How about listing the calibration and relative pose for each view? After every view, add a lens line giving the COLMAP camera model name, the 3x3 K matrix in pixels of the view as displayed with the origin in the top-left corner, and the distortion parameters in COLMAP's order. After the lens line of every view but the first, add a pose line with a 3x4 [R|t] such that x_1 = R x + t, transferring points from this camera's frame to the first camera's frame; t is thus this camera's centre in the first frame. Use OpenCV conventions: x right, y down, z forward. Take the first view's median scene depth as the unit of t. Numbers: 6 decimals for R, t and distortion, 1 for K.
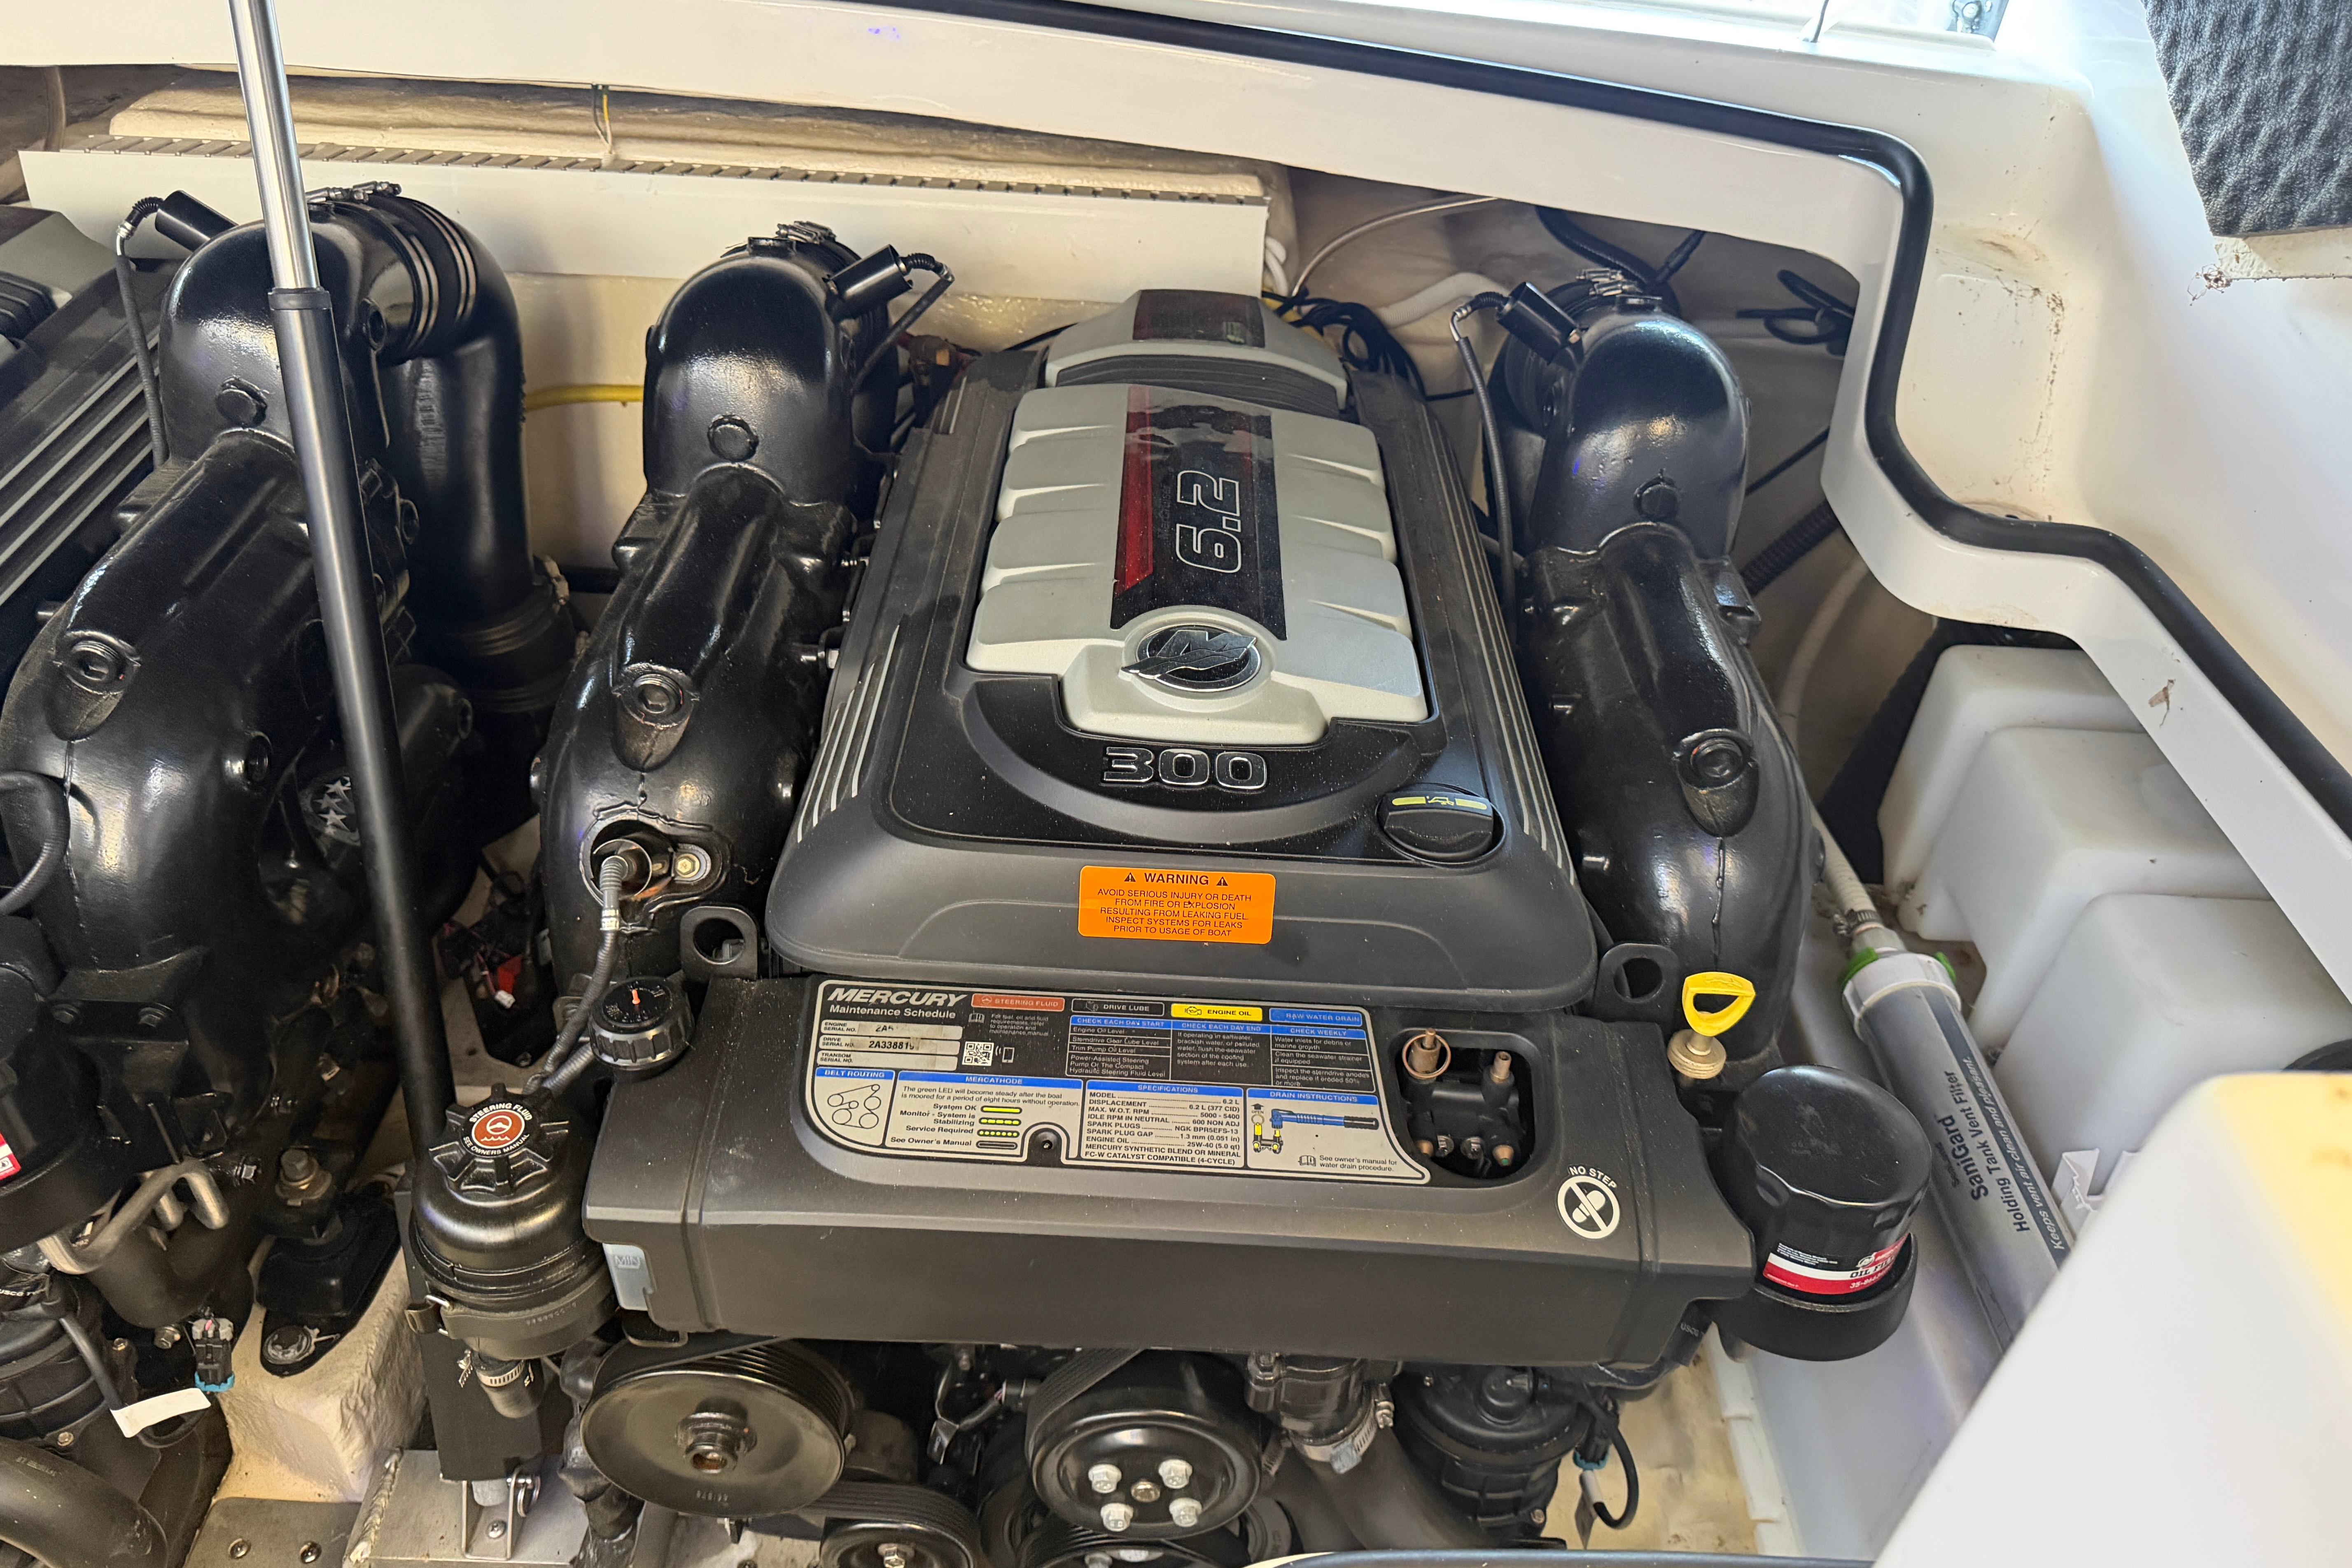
lens RADIAL K [[1712.4, 0, 1173.5], [0, 1712.4, 754.2], [0, 0, 1]] dist [0.081306, -0.106366]
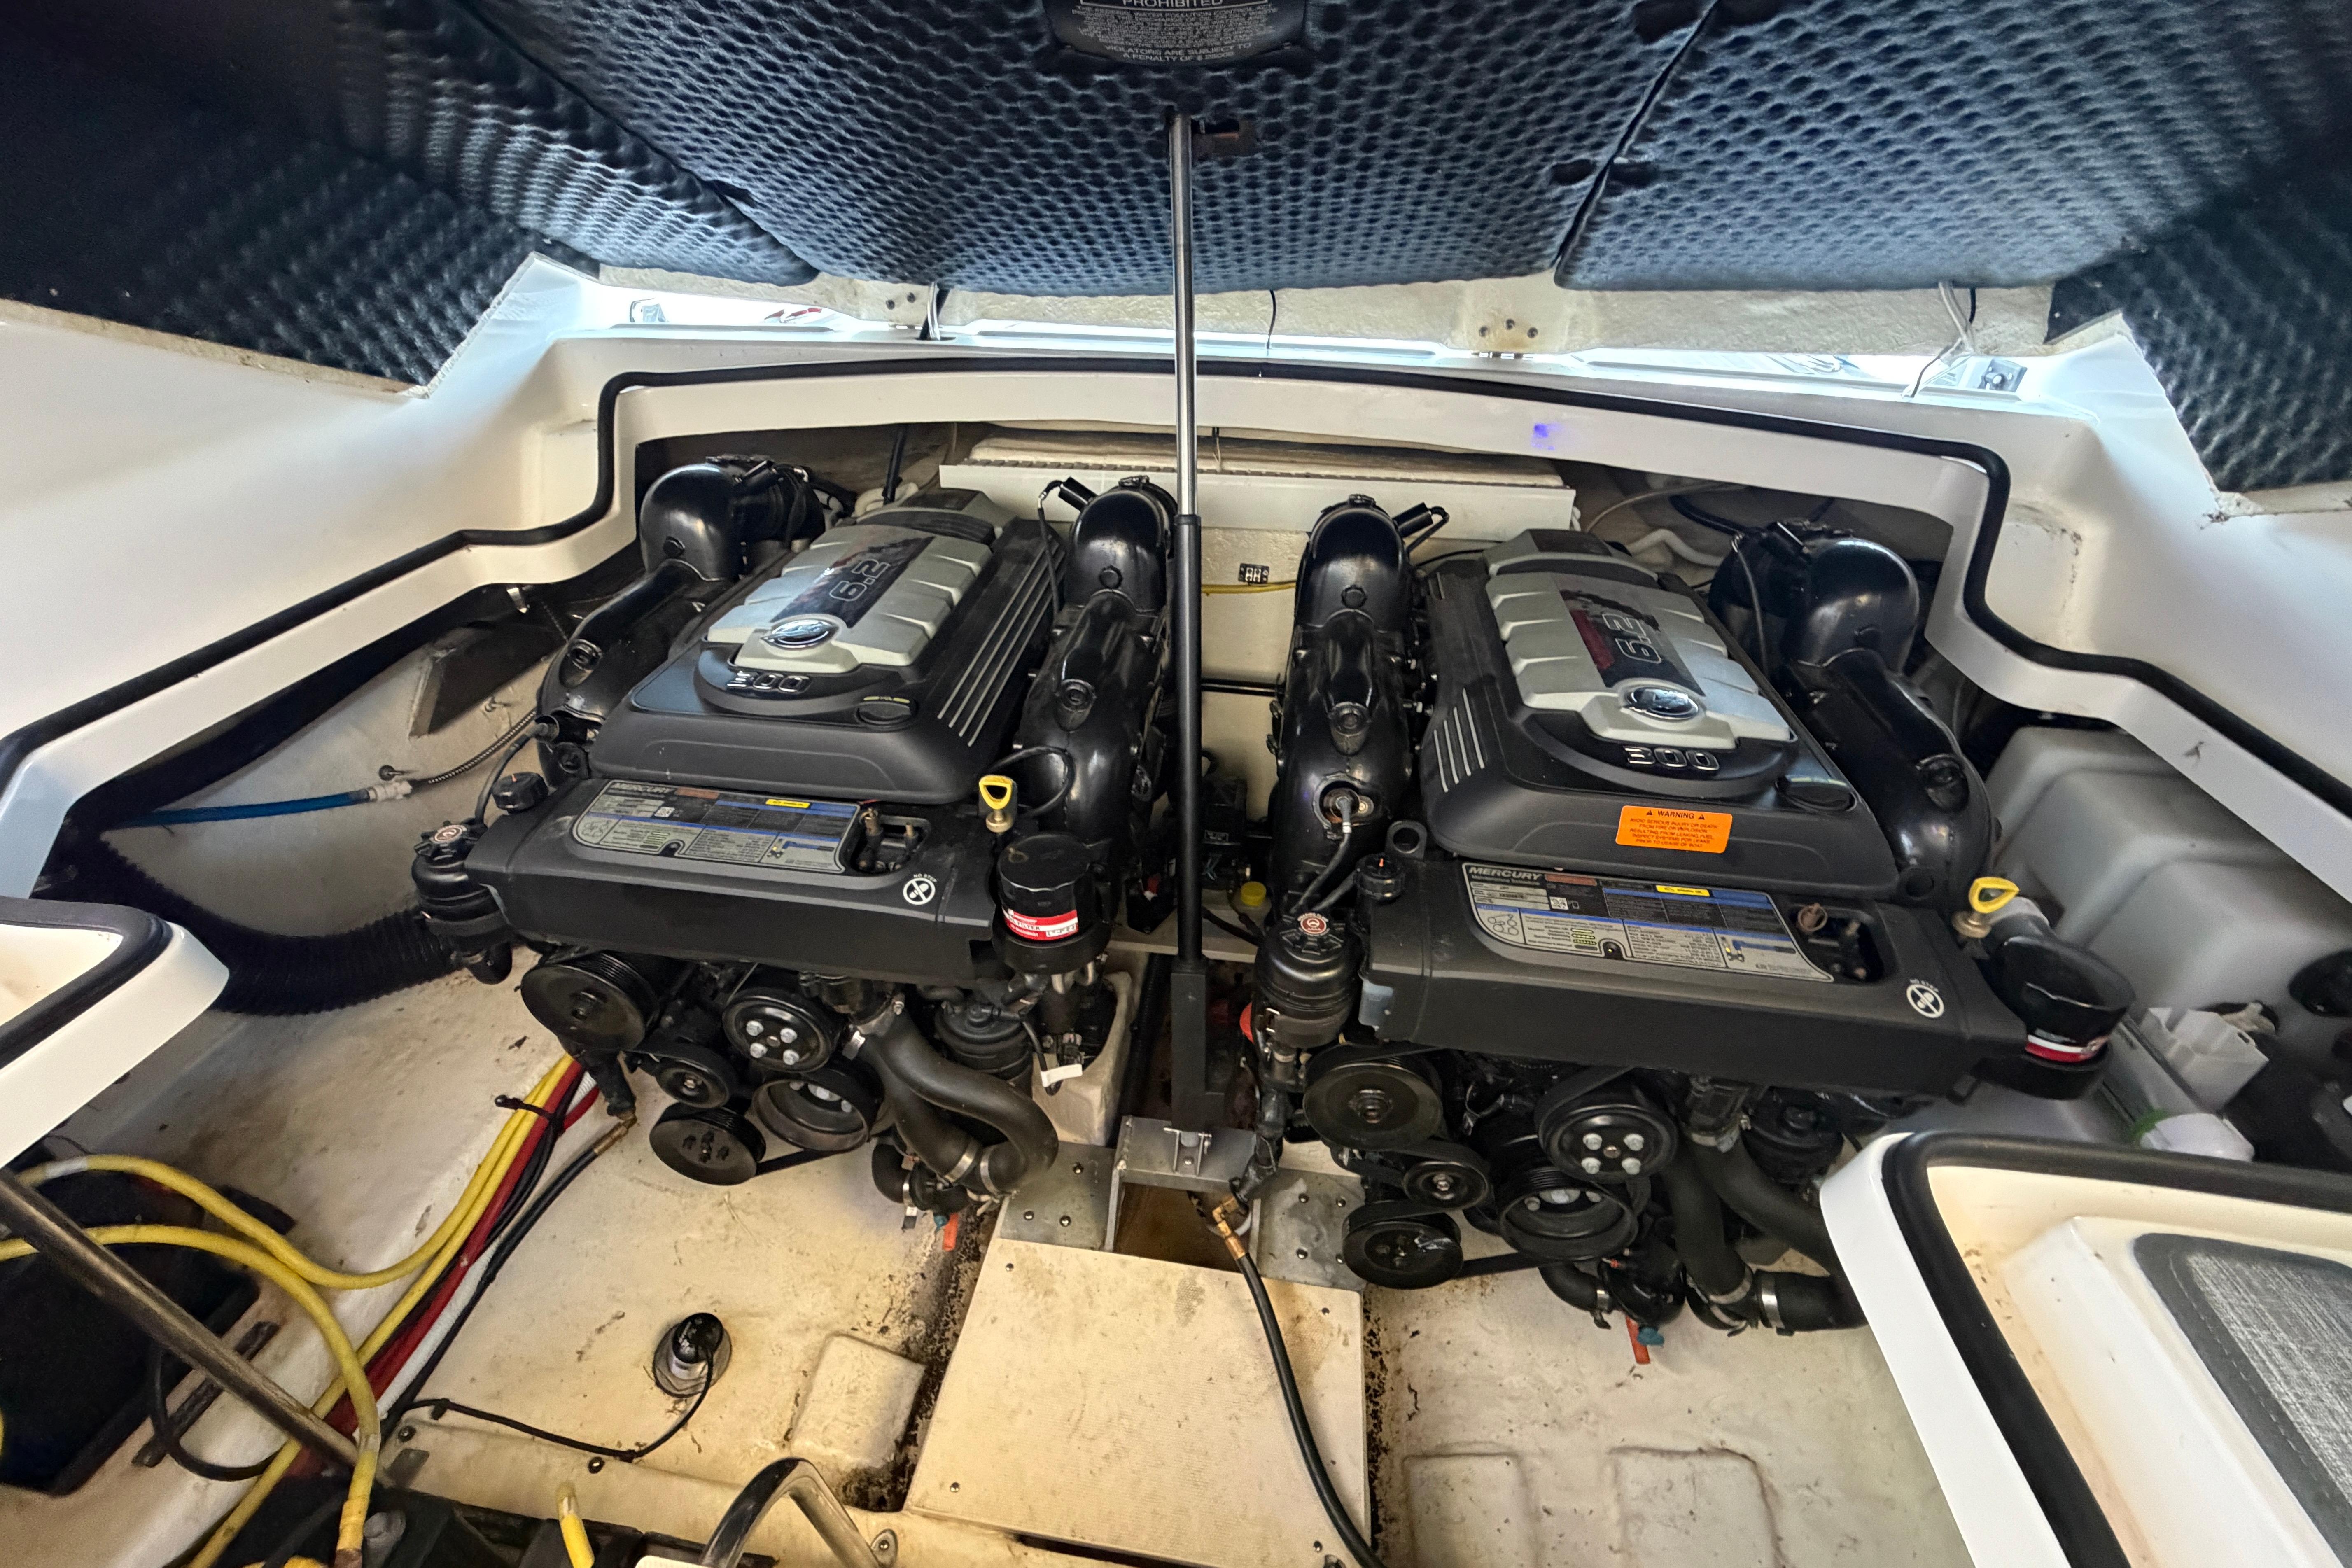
lens RADIAL K [[950.6, 0, 1170.6], [0, 950.6, 782.7], [0, 0, 1]] dist [0.001652, 0.000262]
pose [[0.990283, 0.037454, -0.133927, -0.374848], [-0.043278, 0.998228, -0.040839, 0.096051], [0.132160, 0.046238, 0.990149, -0.094503]]
